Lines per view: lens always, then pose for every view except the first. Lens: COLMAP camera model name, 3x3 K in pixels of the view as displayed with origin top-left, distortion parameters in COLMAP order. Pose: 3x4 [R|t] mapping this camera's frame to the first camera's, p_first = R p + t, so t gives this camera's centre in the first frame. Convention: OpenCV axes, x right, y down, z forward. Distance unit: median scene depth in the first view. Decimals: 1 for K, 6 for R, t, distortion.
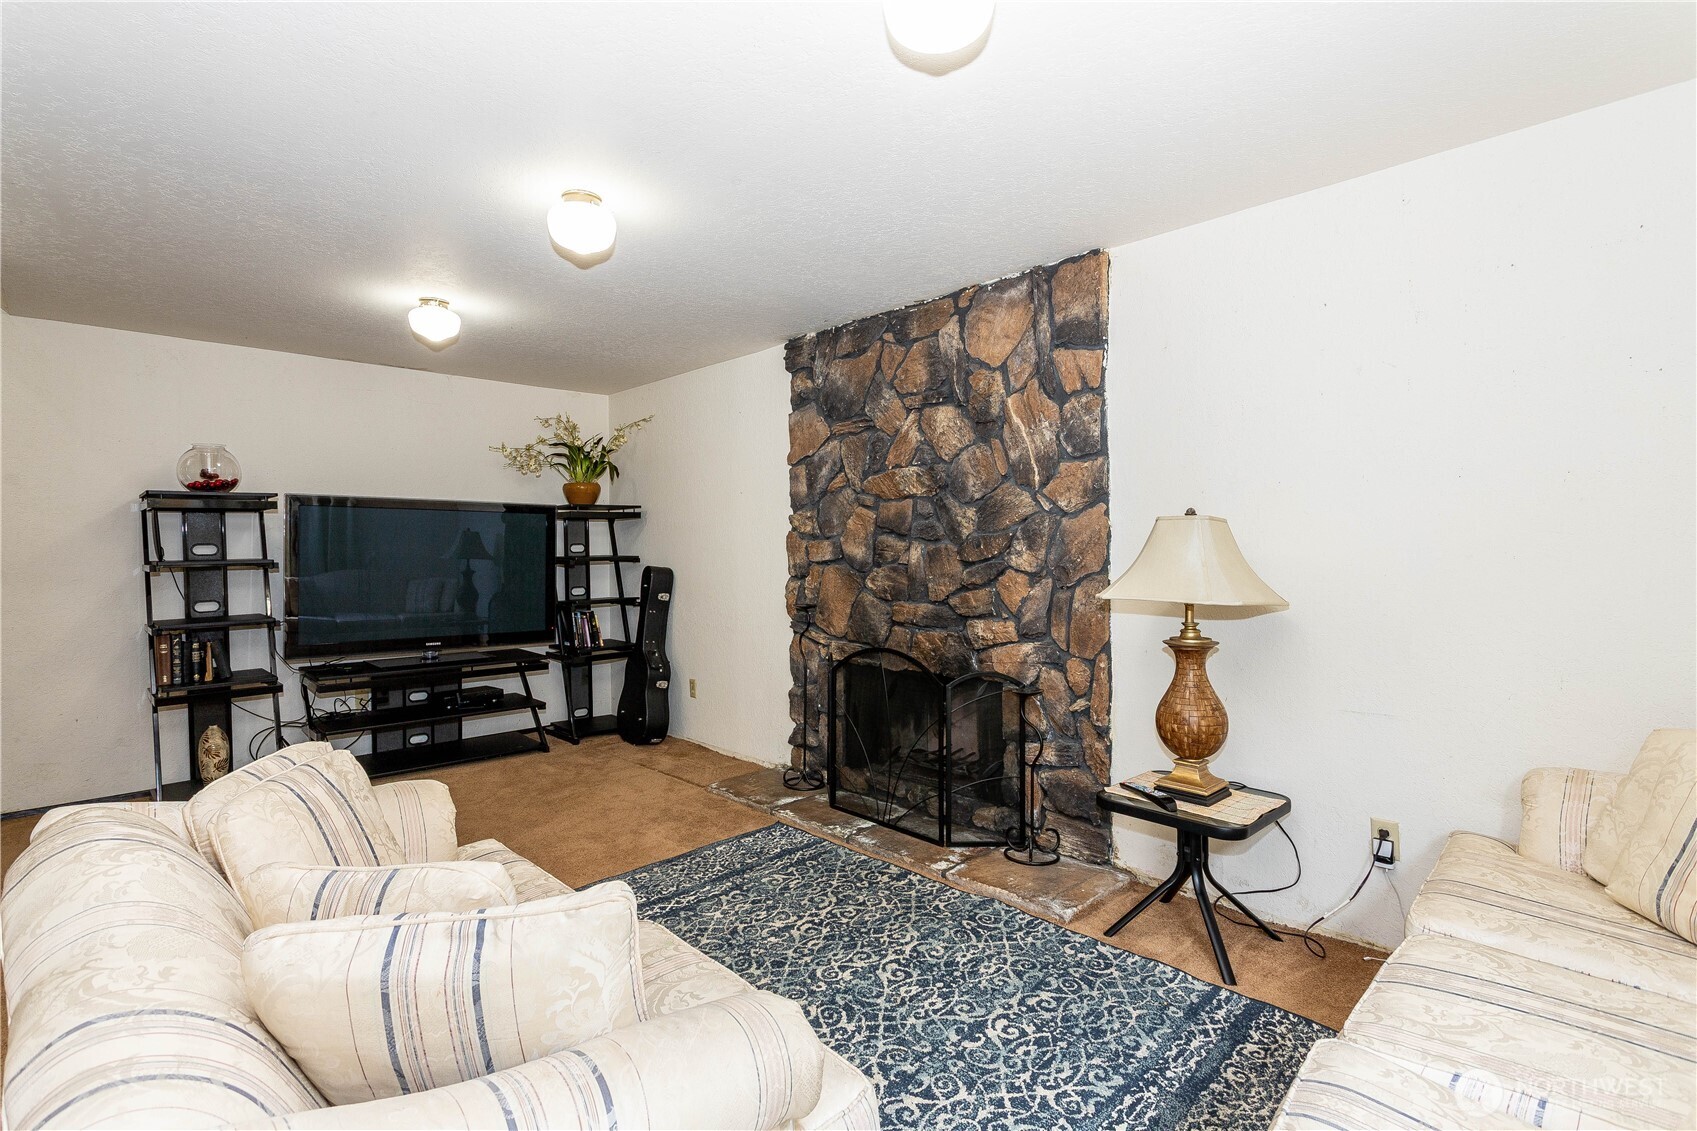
lens RADIAL K [[802.2, 0, 837.0], [0, 802.2, 554.2], [0, 0, 1]] dist [-0.000300, -0.000003]
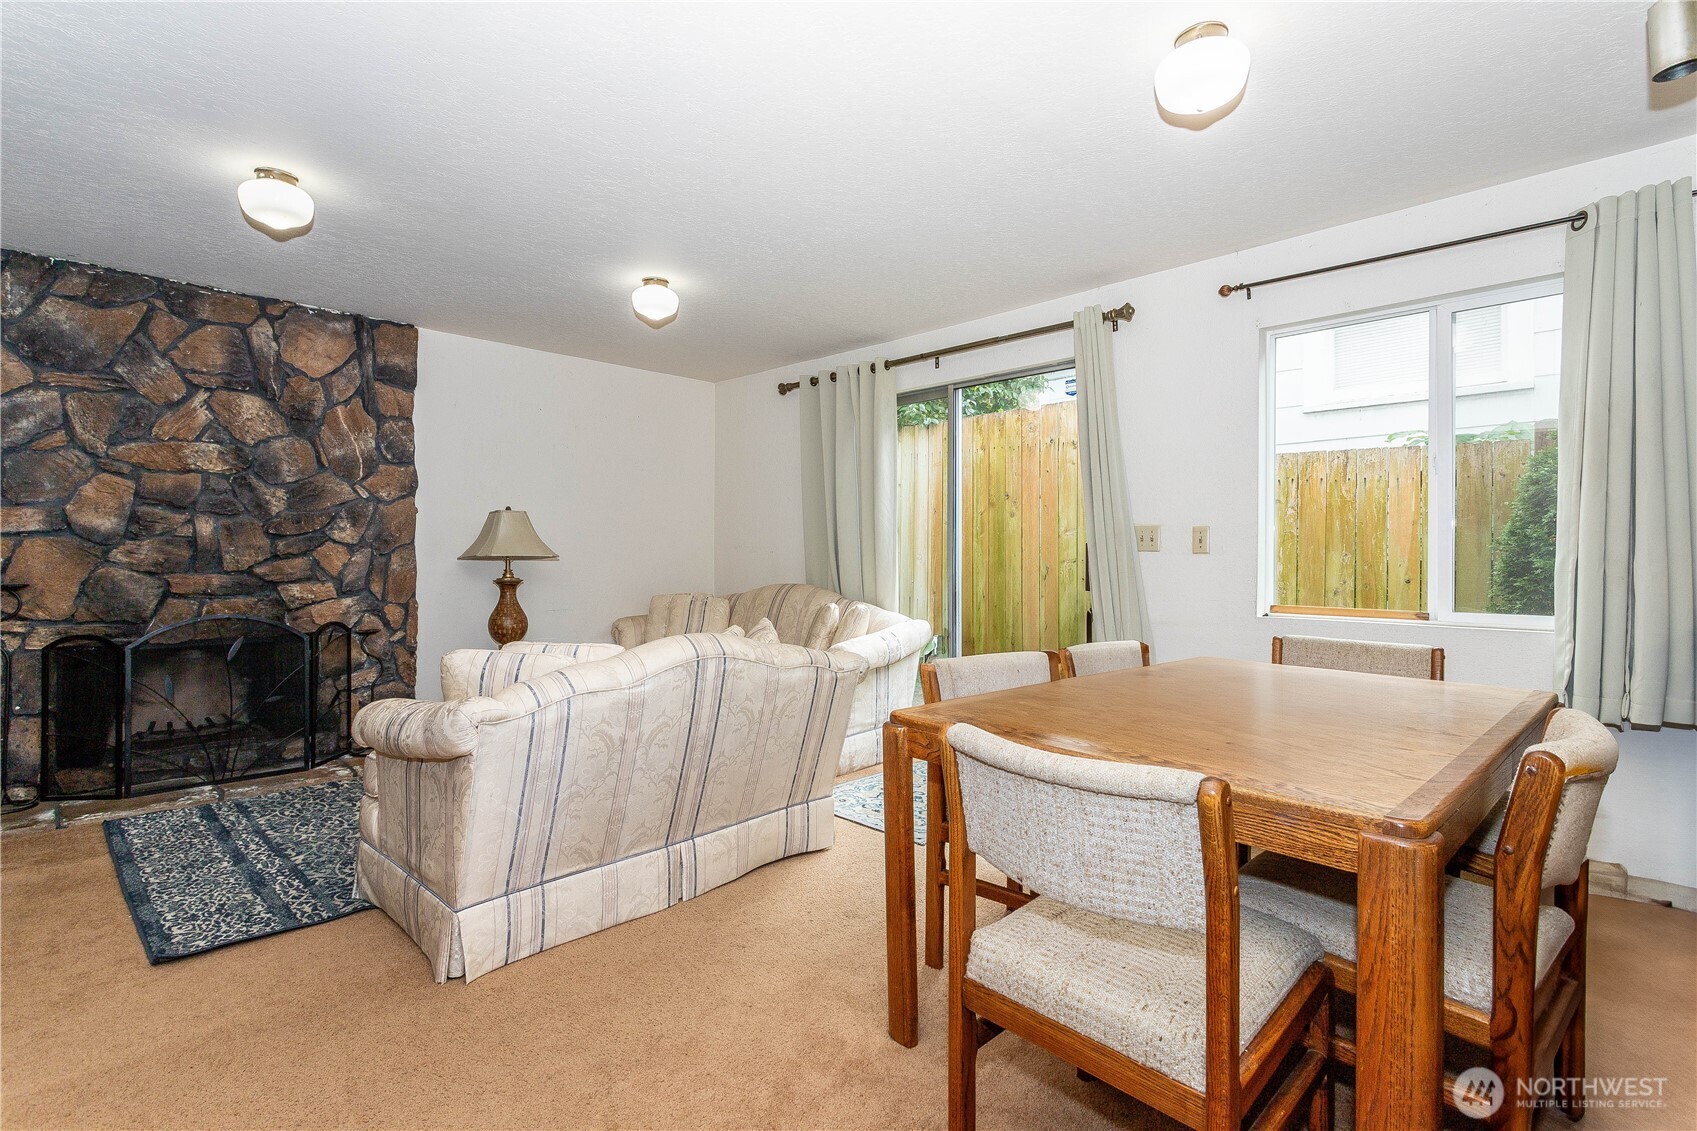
lens RADIAL K [[802.2, 0, 837.0], [0, 802.2, 554.2], [0, 0, 1]] dist [-0.000300, -0.000003]
pose [[-0.006601, 0.001435, 0.999977, -1.043518], [0.000534, 0.999999, -0.001432, 0.040637], [-0.999978, 0.000525, -0.006602, 0.204661]]
